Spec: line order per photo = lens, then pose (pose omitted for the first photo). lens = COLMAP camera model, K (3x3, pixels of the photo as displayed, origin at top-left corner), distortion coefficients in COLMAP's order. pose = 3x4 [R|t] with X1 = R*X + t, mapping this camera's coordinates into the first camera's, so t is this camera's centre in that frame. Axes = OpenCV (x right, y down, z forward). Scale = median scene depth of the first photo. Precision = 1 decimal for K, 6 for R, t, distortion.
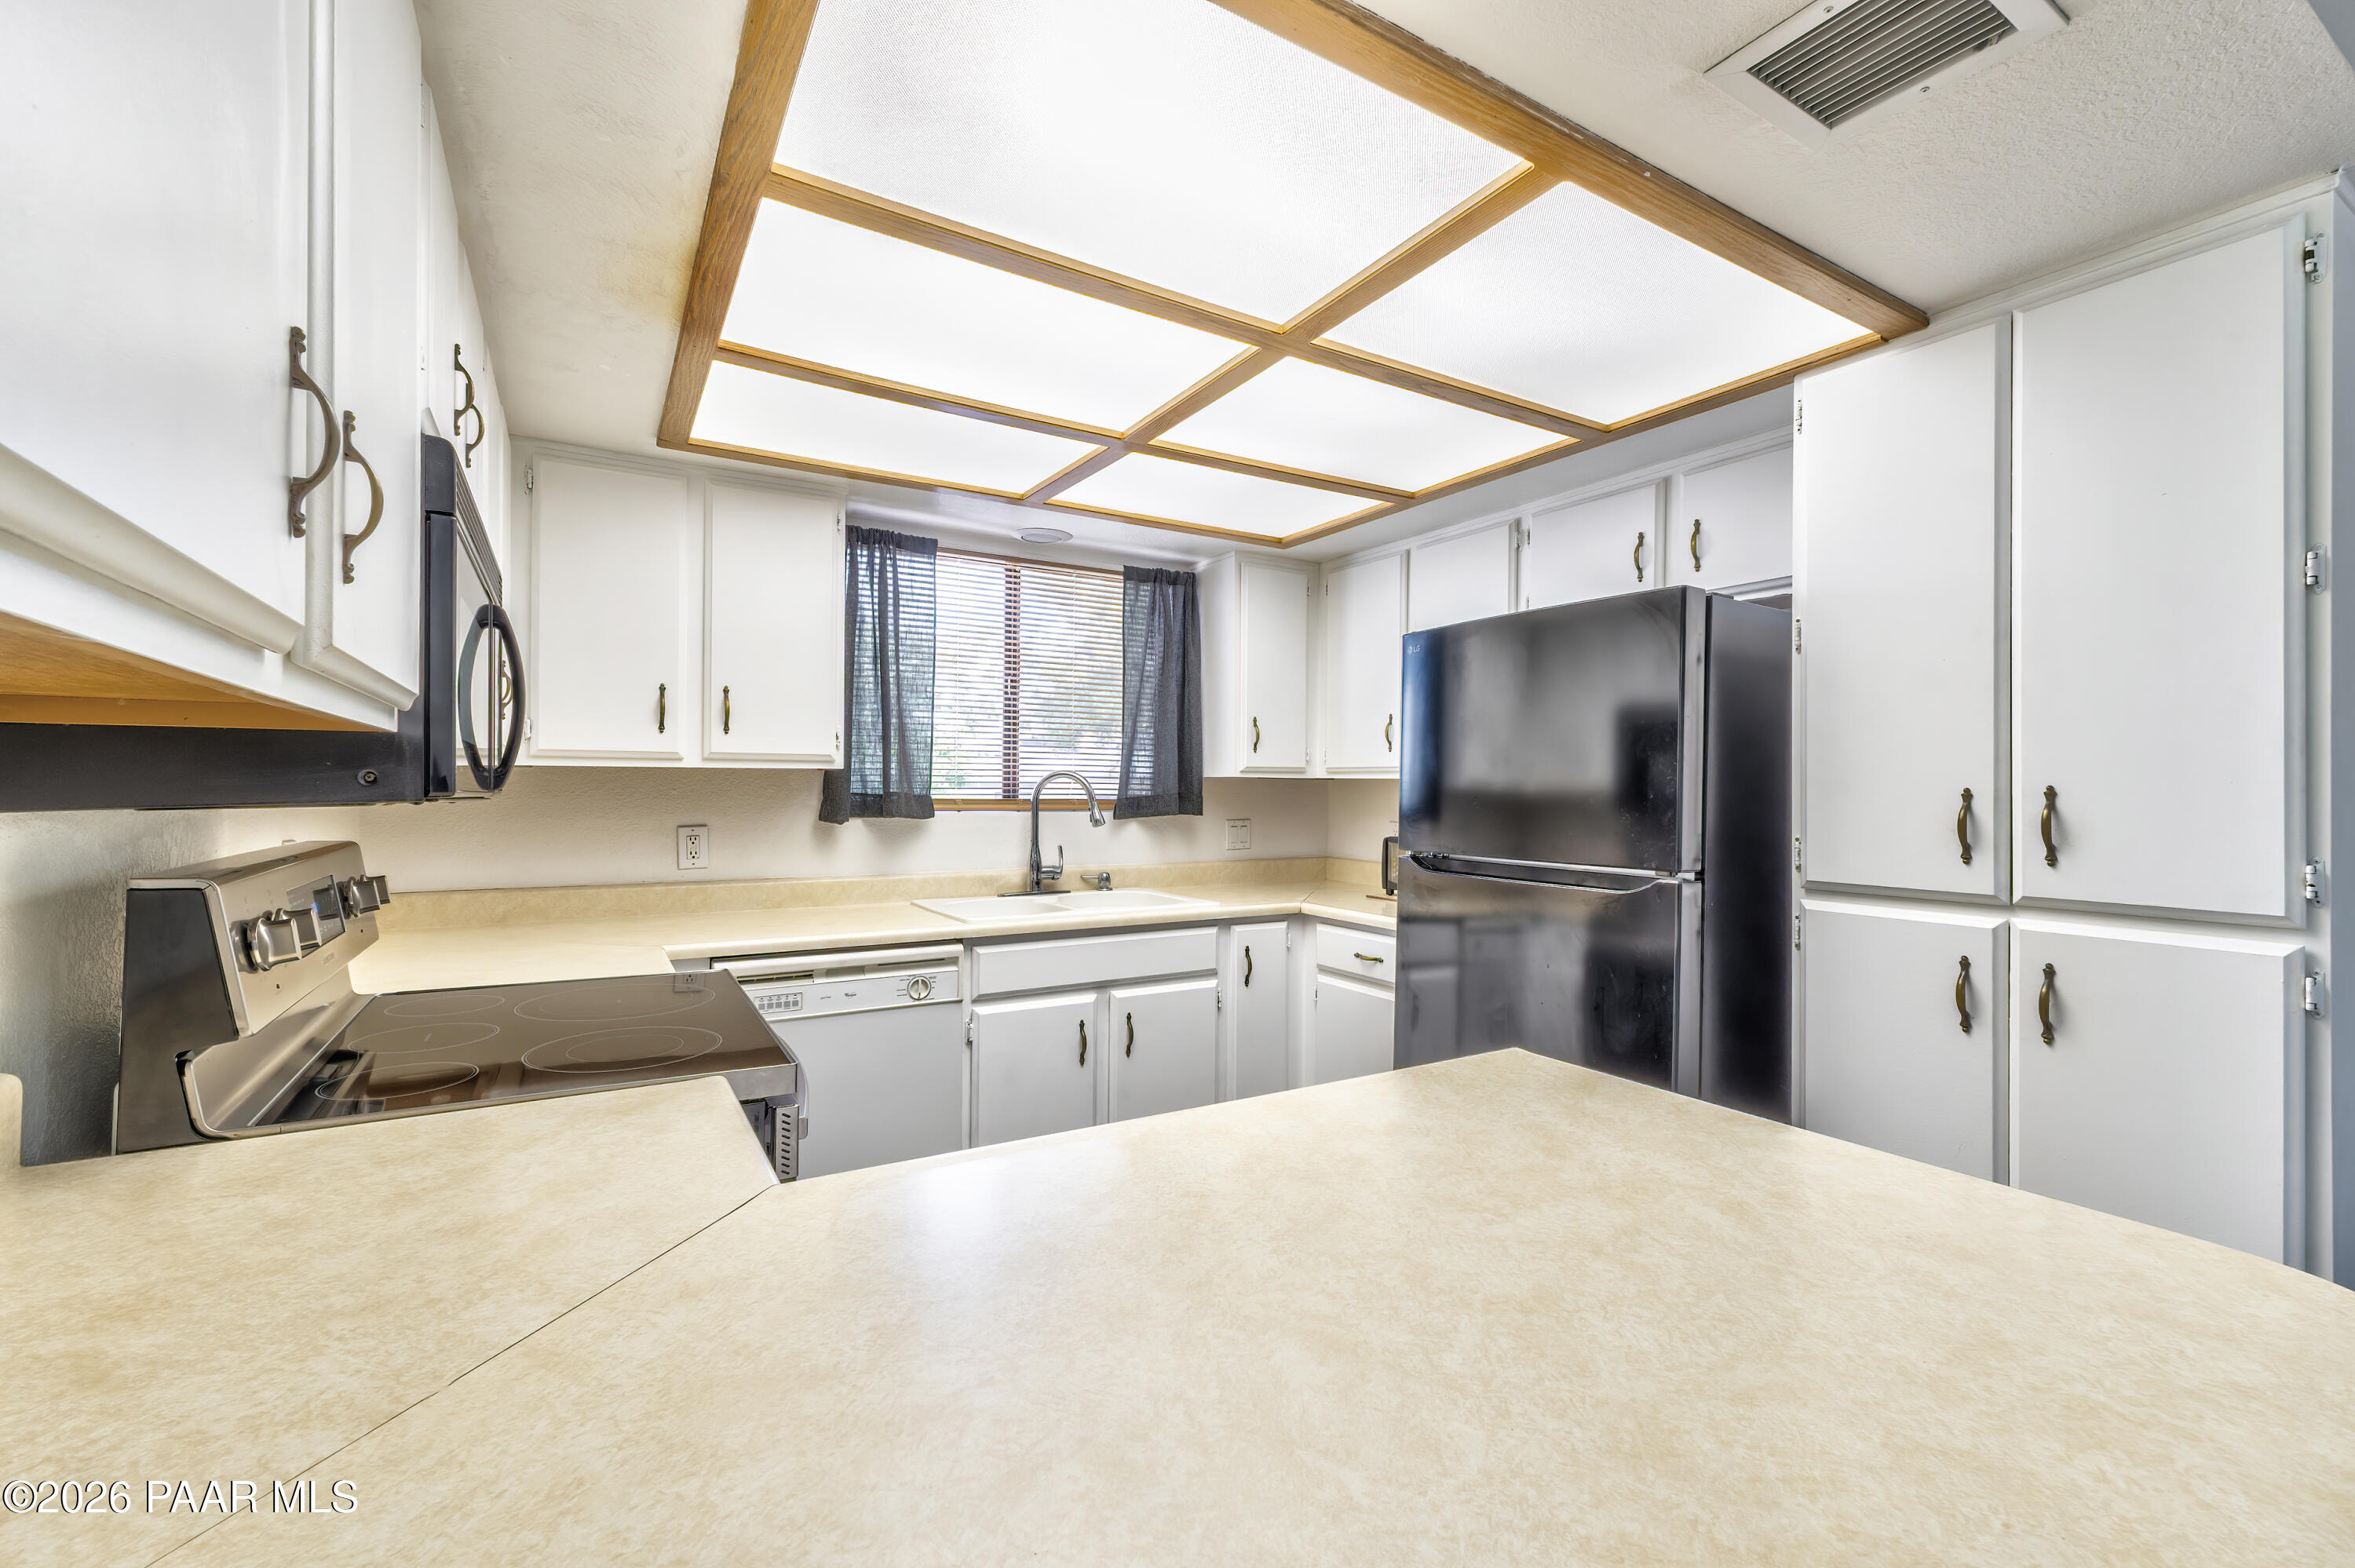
lens RADIAL K [[992.9, 0, 1181.3], [0, 992.9, 773.1], [0, 0, 1]] dist [0.006441, -0.000373]
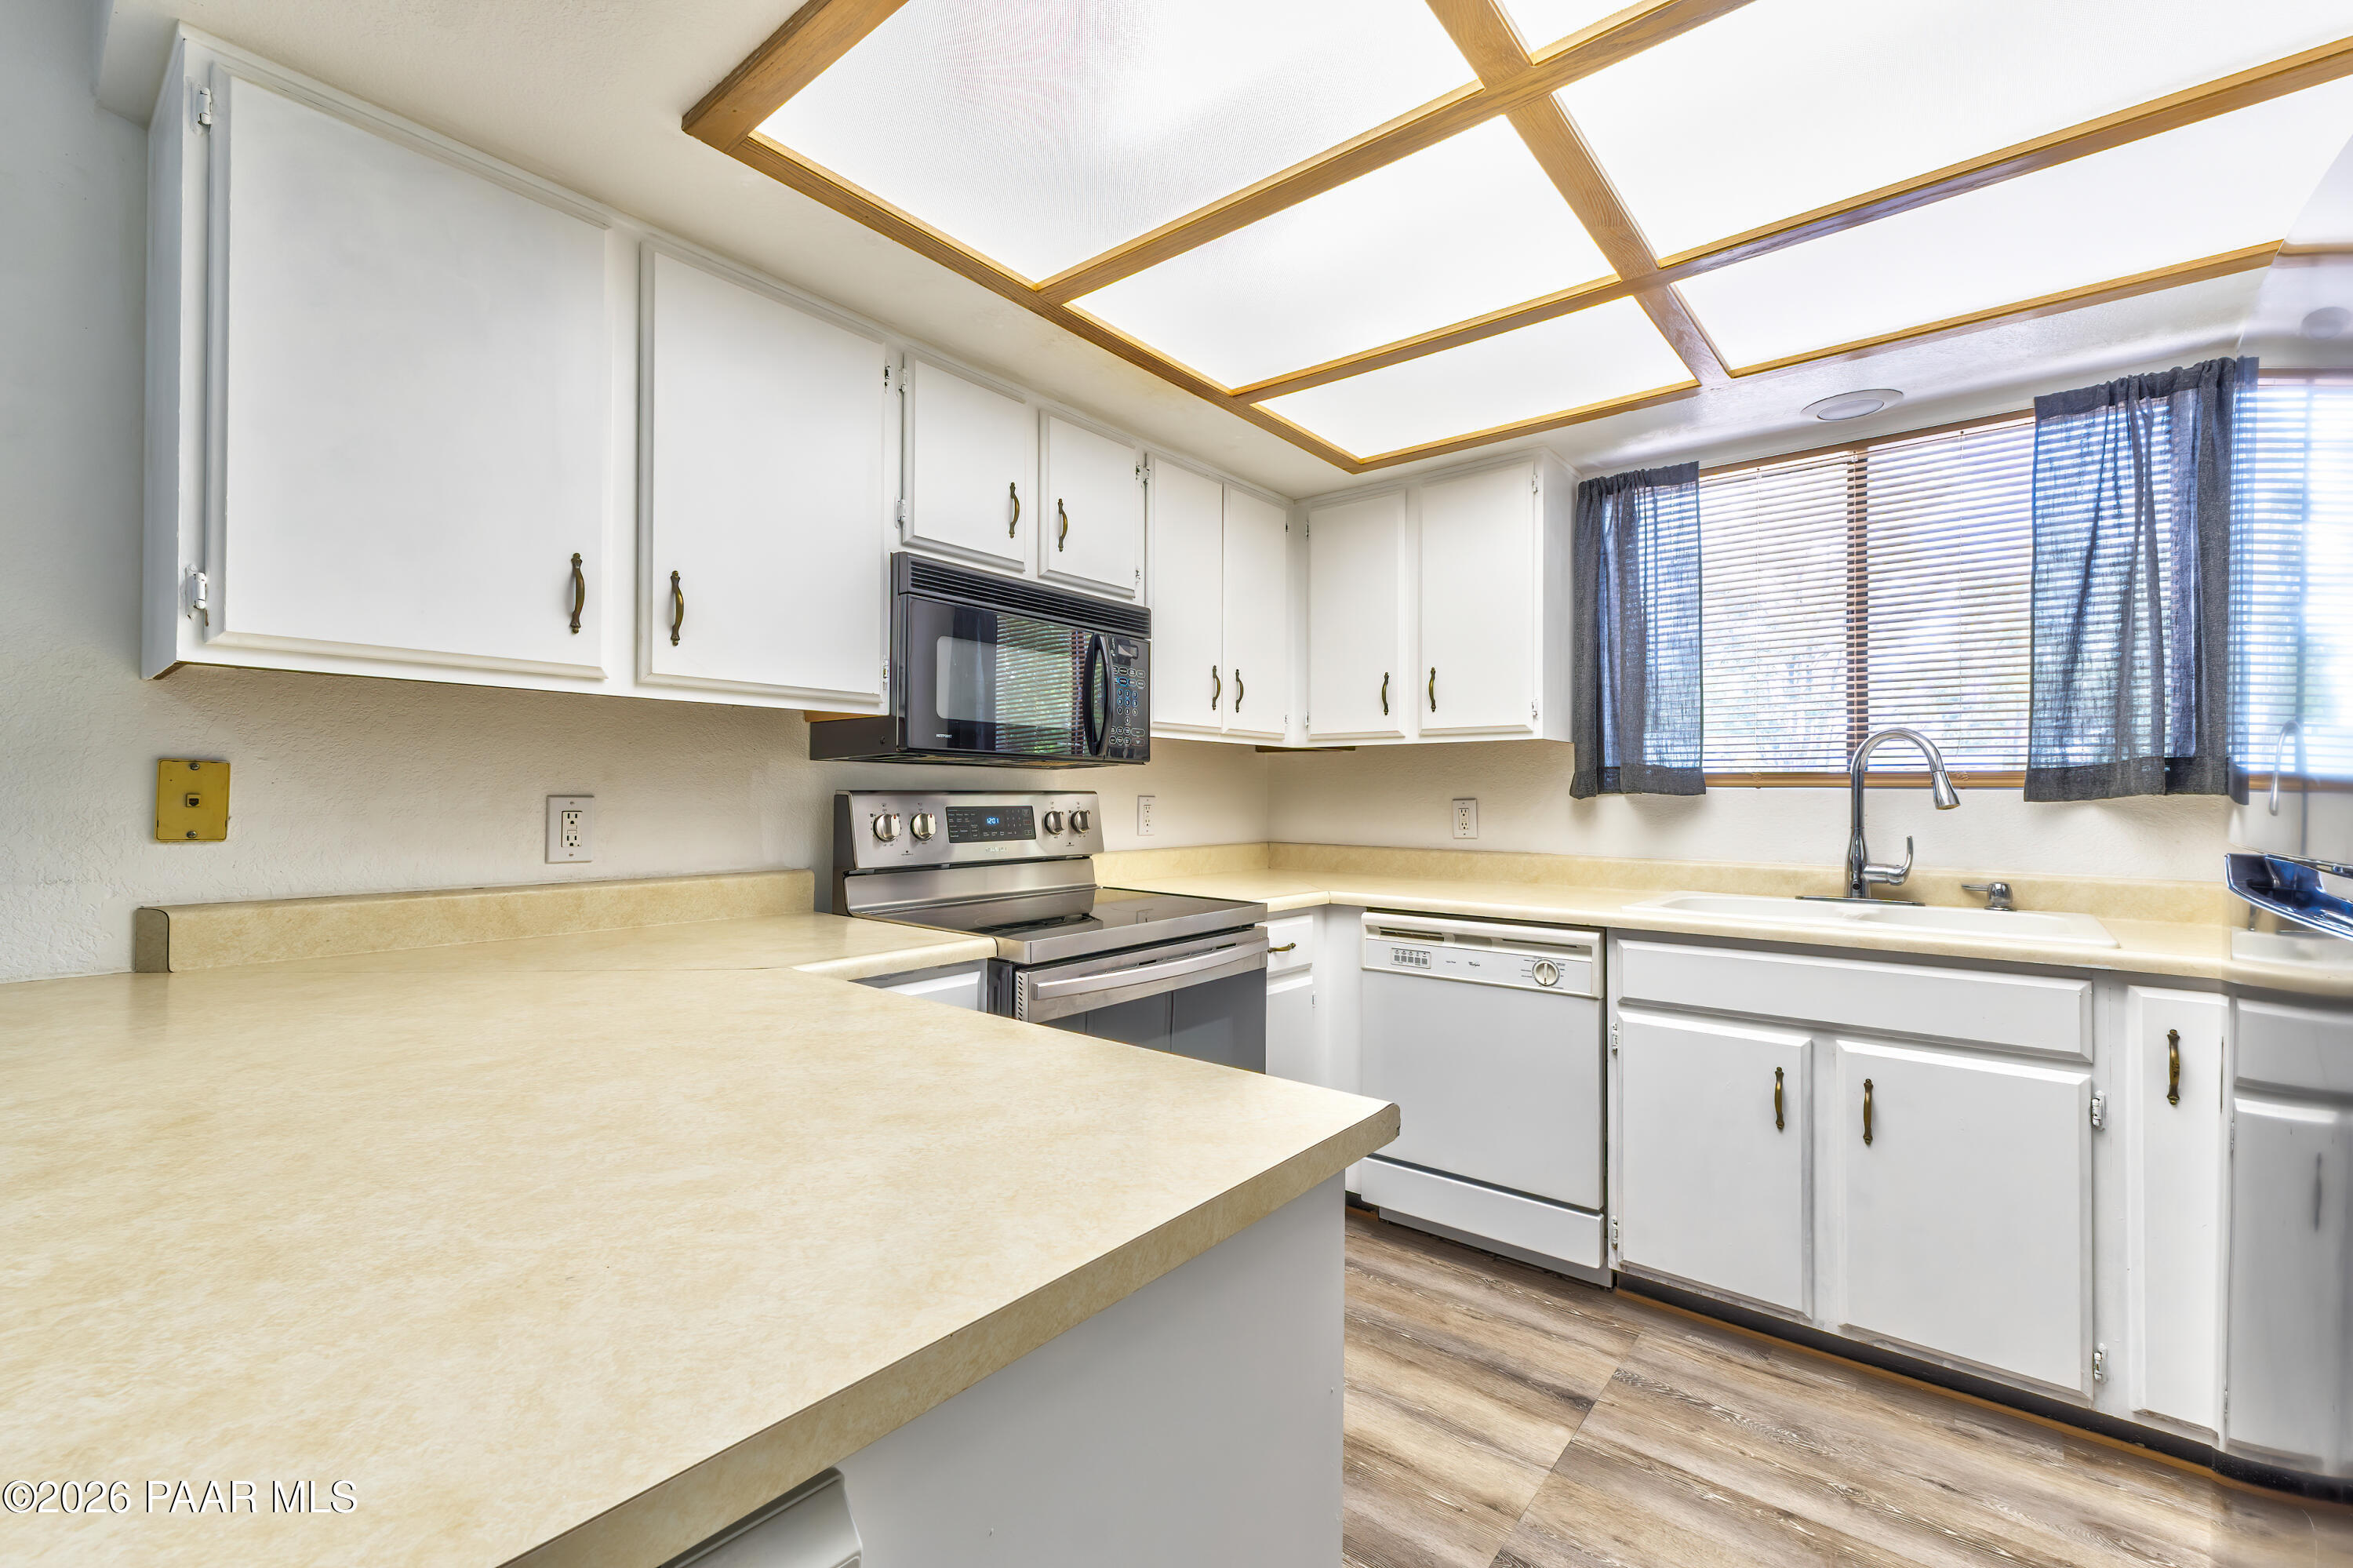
lens RADIAL K [[992.3, 0, 1176.7], [0, 992.3, 783.3], [0, 0, 1]] dist [0.006441, -0.000373]
pose [[0.332482, -0.014423, -0.942999, 0.408308], [0.012900, 0.999859, -0.010745, 0.040044], [0.943021, -0.008592, 0.332621, 0.317531]]
